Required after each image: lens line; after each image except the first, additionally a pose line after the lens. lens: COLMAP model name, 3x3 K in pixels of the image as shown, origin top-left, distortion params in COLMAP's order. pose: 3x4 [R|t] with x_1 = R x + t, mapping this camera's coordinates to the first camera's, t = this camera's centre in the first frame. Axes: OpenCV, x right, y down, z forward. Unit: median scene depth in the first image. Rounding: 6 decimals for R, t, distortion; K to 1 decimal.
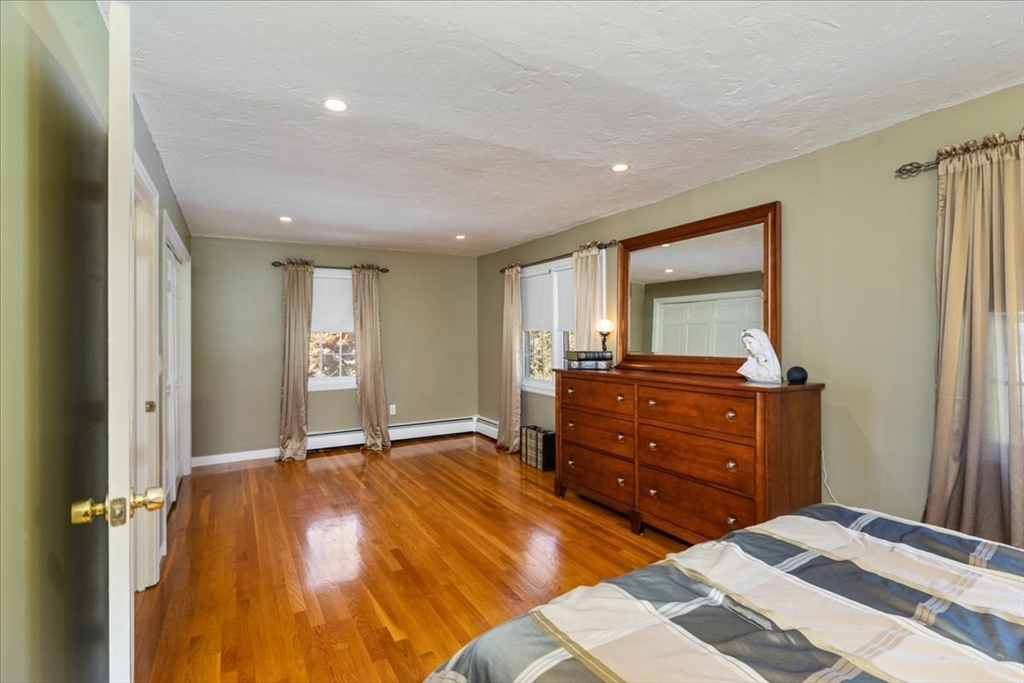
lens RADIAL K [[458.6, 0, 507.5], [0, 458.6, 339.6], [0, 0, 1]] dist [0.007388, -0.001113]
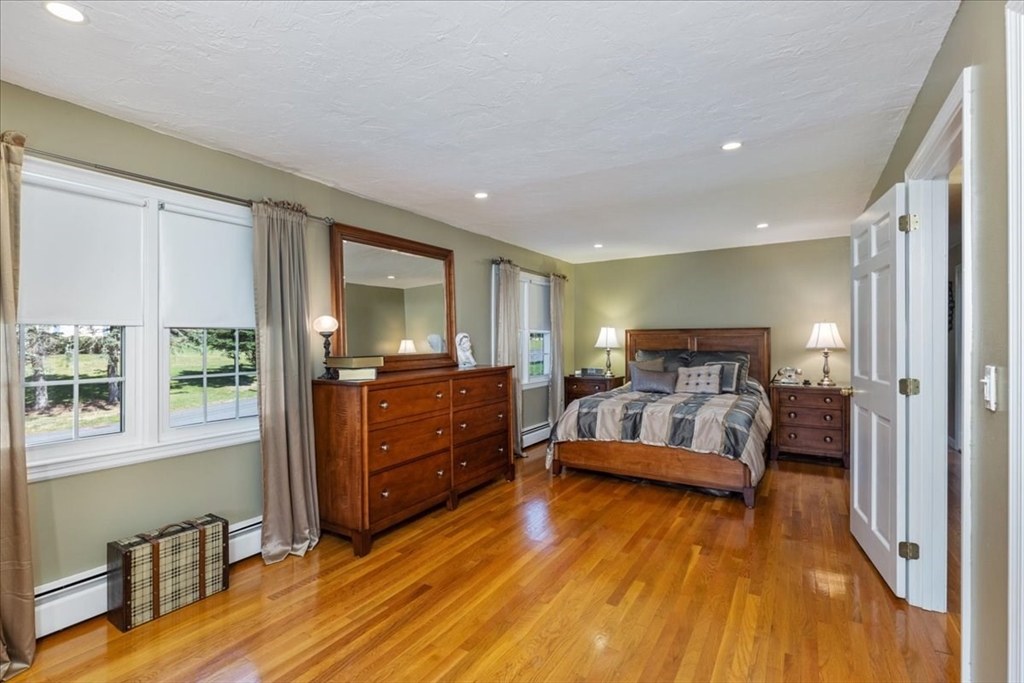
lens RADIAL K [[458.6, 0, 508.3], [0, 458.6, 341.9], [0, 0, 1]] dist [0.007388, -0.001113]
pose [[-0.437669, -0.005485, 0.899119, -0.721090], [0.010371, 0.999884, 0.011148, -0.005992], [-0.899076, 0.014204, -0.437562, 1.228002]]
